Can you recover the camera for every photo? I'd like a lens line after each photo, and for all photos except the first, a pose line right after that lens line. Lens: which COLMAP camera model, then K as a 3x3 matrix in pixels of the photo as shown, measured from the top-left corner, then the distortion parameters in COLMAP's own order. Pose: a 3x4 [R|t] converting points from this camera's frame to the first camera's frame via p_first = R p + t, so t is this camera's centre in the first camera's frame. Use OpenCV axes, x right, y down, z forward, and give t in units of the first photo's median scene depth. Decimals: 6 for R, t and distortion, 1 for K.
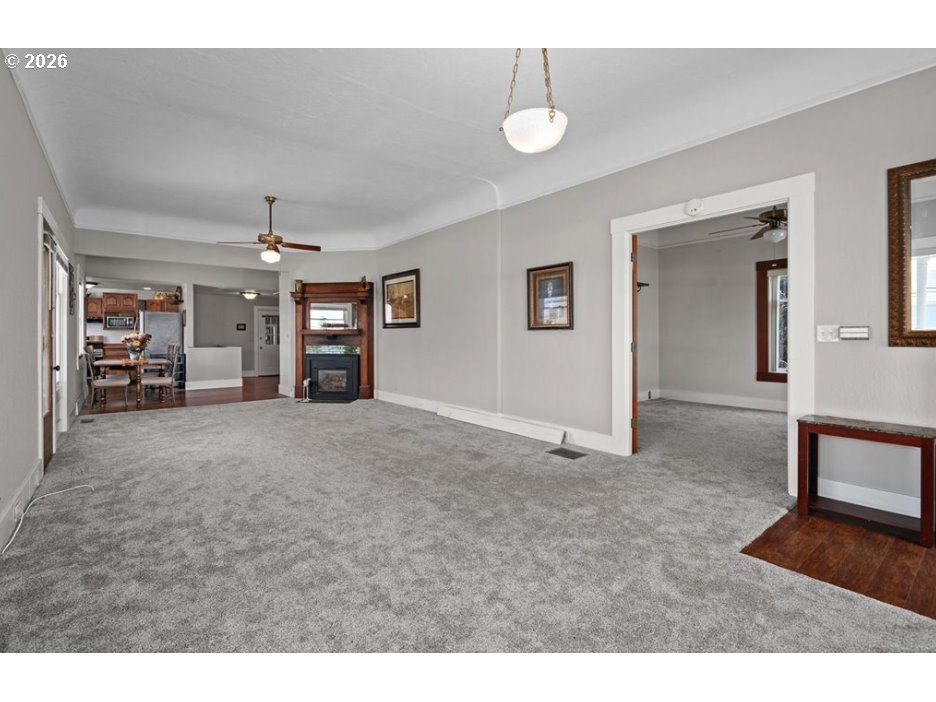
lens RADIAL K [[433.9, 0, 469.6], [0, 433.9, 338.9], [0, 0, 1]] dist [-0.005455, 0.000985]
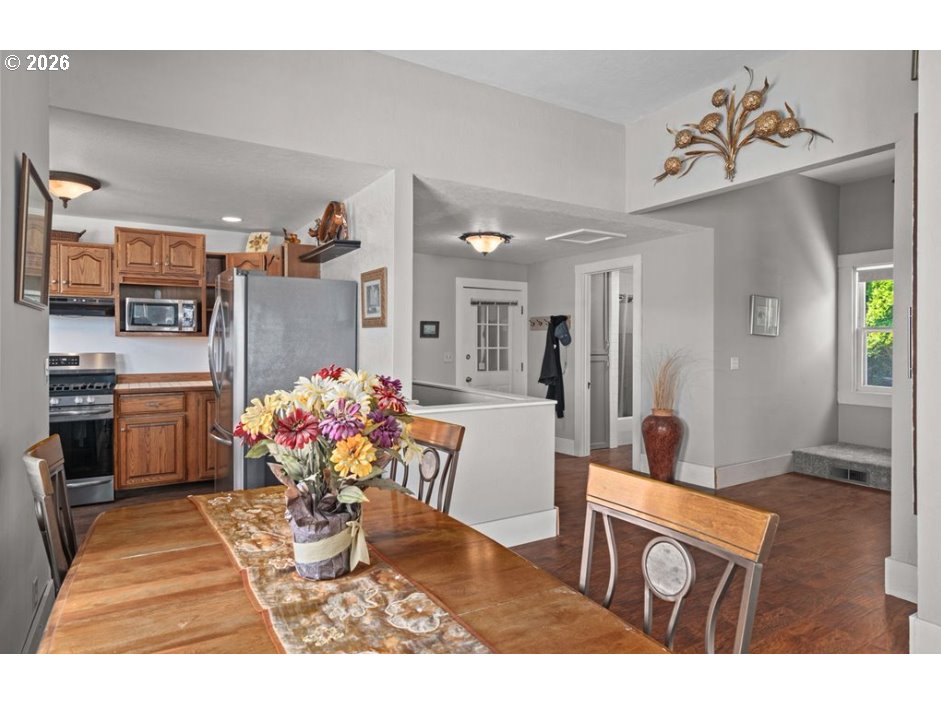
lens RADIAL K [[553.7, 0, 466.9], [0, 553.7, 341.2], [0, 0, 1]] dist [0.013436, -0.000128]
pose [[0.988739, 0.006307, -0.149519, -0.481458], [-0.007151, 0.999961, -0.005110, -0.015942], [0.149481, 0.006122, 0.988746, 0.576043]]
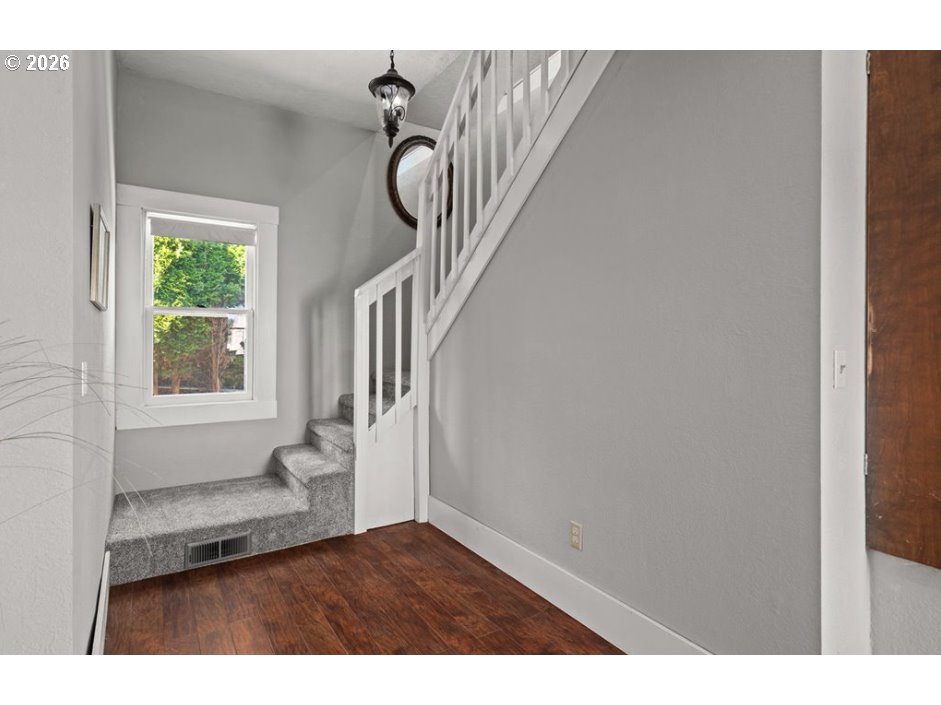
lens RADIAL K [[479.6, 0, 460.6], [0, 479.6, 340.7], [0, 0, 1]] dist [-0.005910, 0.000081]
pose [[0.129597, 0.006822, 0.991543, -0.456302], [0.000188, 0.999976, -0.006905, -0.011186], [-0.991567, 0.001081, 0.129592, 0.926689]]
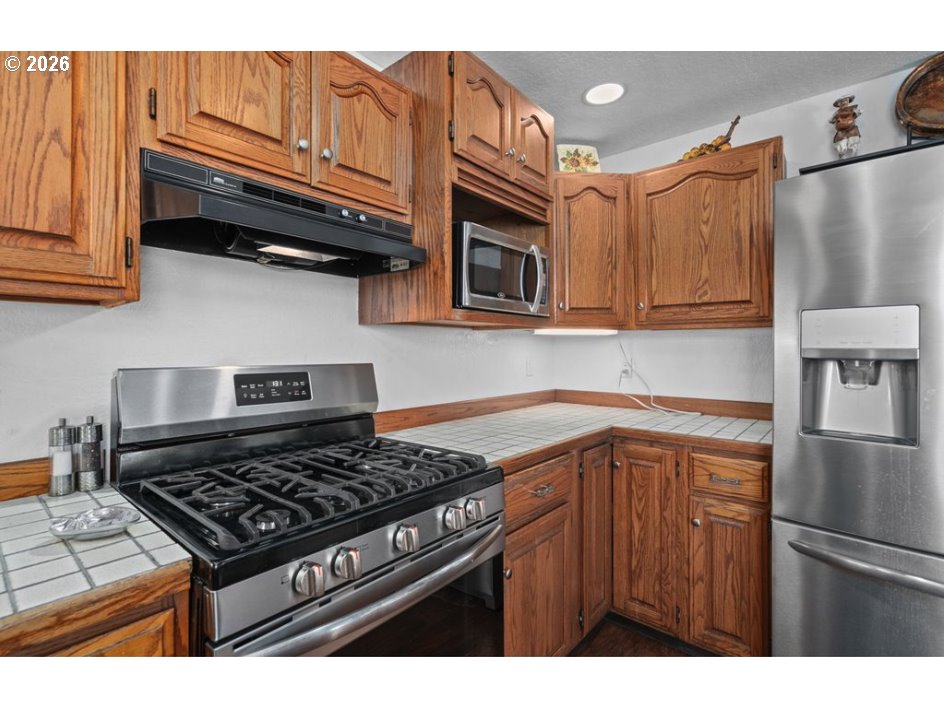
lens RADIAL K [[437.6, 0, 473.4], [0, 437.6, 347.4], [0, 0, 1]] dist [-0.005455, 0.000985]
pose [[0.987460, 0.005313, 0.157779, -0.816901], [-0.003449, 0.999921, -0.012087, -0.010485], [-0.157831, 0.011391, 0.987400, 0.826255]]
